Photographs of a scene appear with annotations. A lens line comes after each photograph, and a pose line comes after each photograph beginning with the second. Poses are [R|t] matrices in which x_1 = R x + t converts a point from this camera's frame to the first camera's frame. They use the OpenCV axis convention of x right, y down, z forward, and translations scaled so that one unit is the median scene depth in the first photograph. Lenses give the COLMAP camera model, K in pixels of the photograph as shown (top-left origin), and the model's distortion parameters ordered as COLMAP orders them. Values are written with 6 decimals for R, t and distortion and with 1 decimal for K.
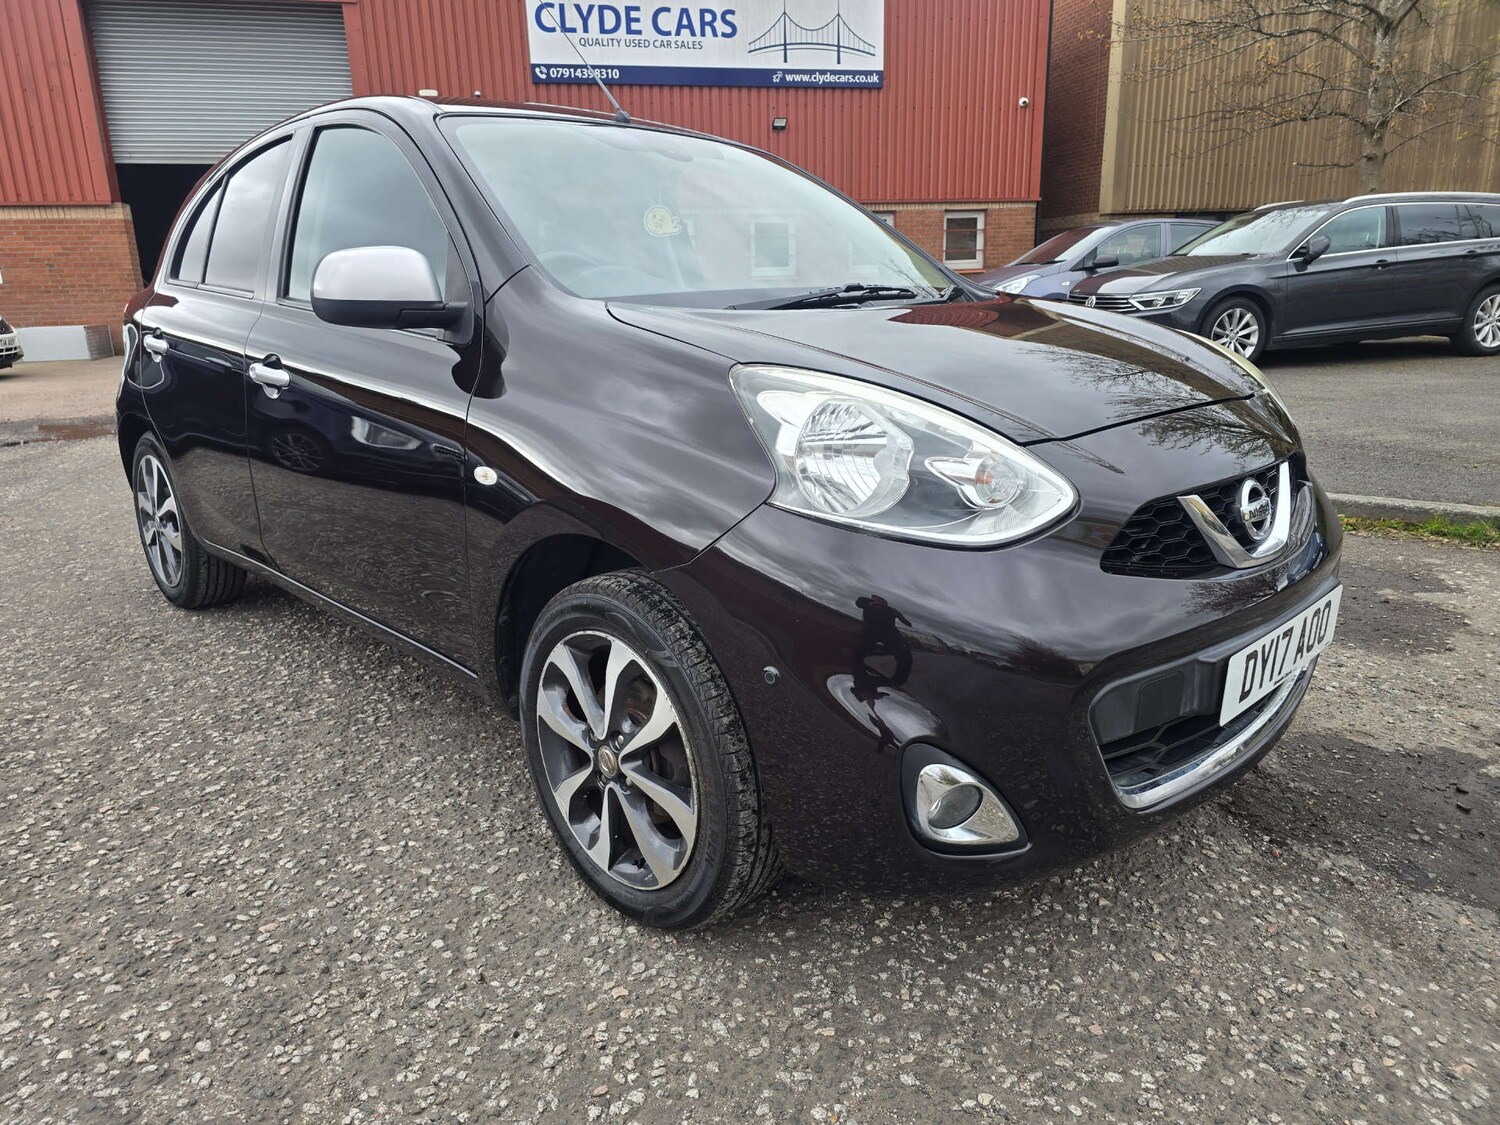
lens RADIAL K [[1005.8, 0, 737.3], [0, 1005.8, 557.3], [0, 0, 1]] dist [0.058108, -0.050245]
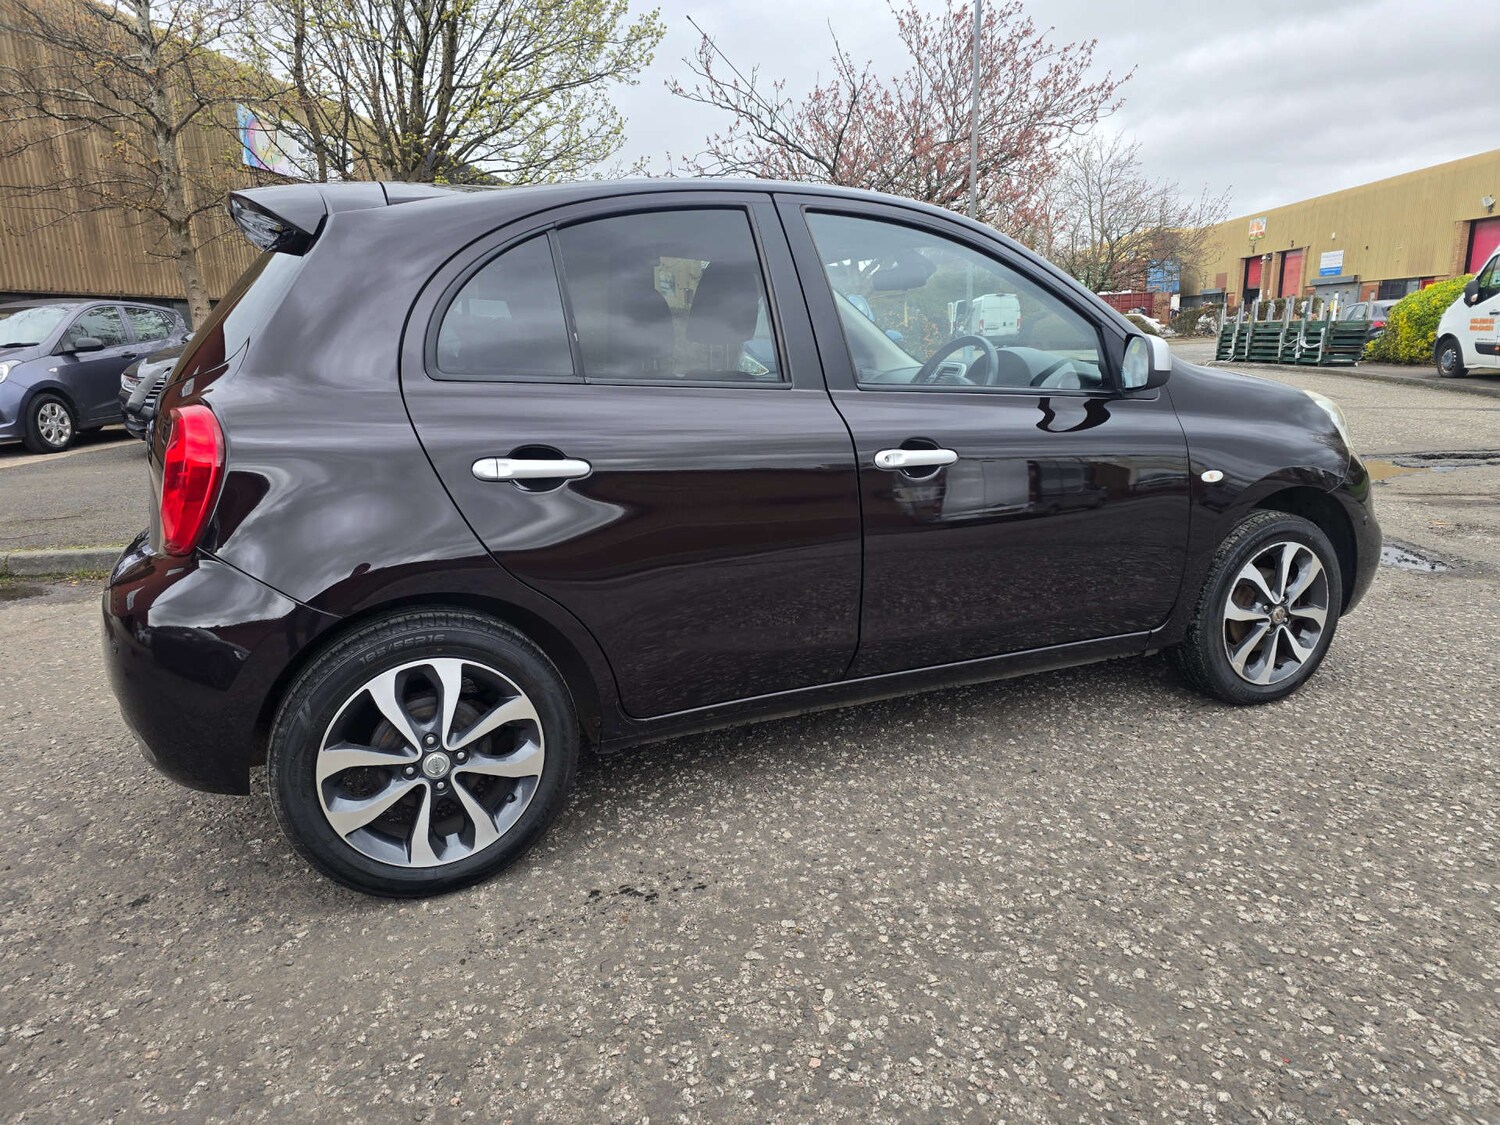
lens RADIAL K [[1005.8, 0, 759.7], [0, 1005.8, 567.9], [0, 0, 1]] dist [0.058108, -0.050245]
pose [[0.325653, -0.201320, 0.923808, -1.425246], [0.264849, 0.957375, 0.115272, -0.227147], [-0.907637, 0.207131, 0.365092, 0.789281]]
